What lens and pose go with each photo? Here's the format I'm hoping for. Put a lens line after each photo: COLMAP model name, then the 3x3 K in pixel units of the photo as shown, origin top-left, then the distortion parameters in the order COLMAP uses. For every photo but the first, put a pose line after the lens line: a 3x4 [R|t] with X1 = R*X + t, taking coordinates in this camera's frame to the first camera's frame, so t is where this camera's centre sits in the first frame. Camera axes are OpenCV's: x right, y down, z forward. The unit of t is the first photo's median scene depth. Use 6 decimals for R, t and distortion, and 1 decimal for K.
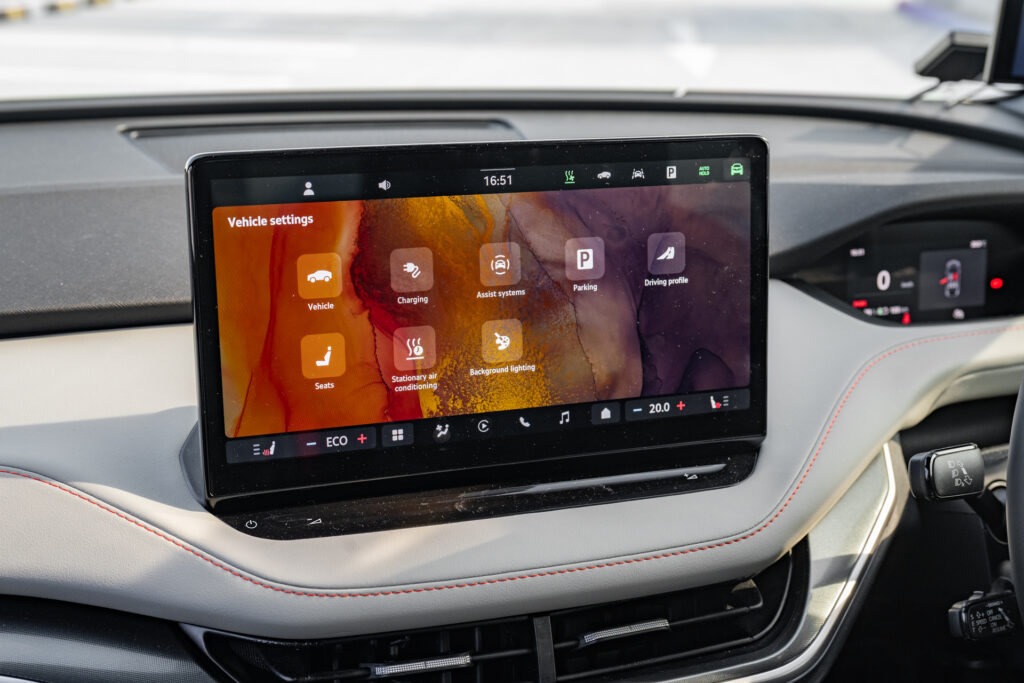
lens RADIAL K [[1426.4, 0, 513.0], [0, 1426.4, 337.5], [0, 0, 1]] dist [-0.046002, 0.000000]
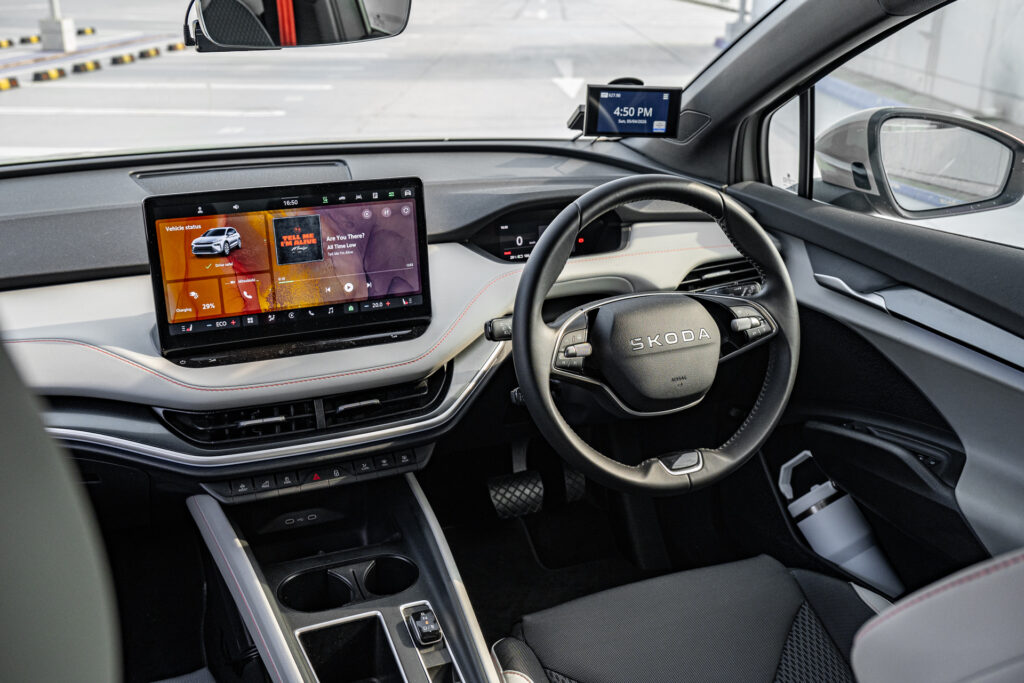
lens RADIAL K [[991.9, 0, 512.2], [0, 991.9, 350.5], [0, 0, 1]] dist [-0.010282, 0.000000]
pose [[0.997994, -0.039054, 0.049822, 0.238098], [0.035610, 0.997033, 0.068242, 0.023856], [-0.052340, -0.066331, 0.996424, -0.535949]]
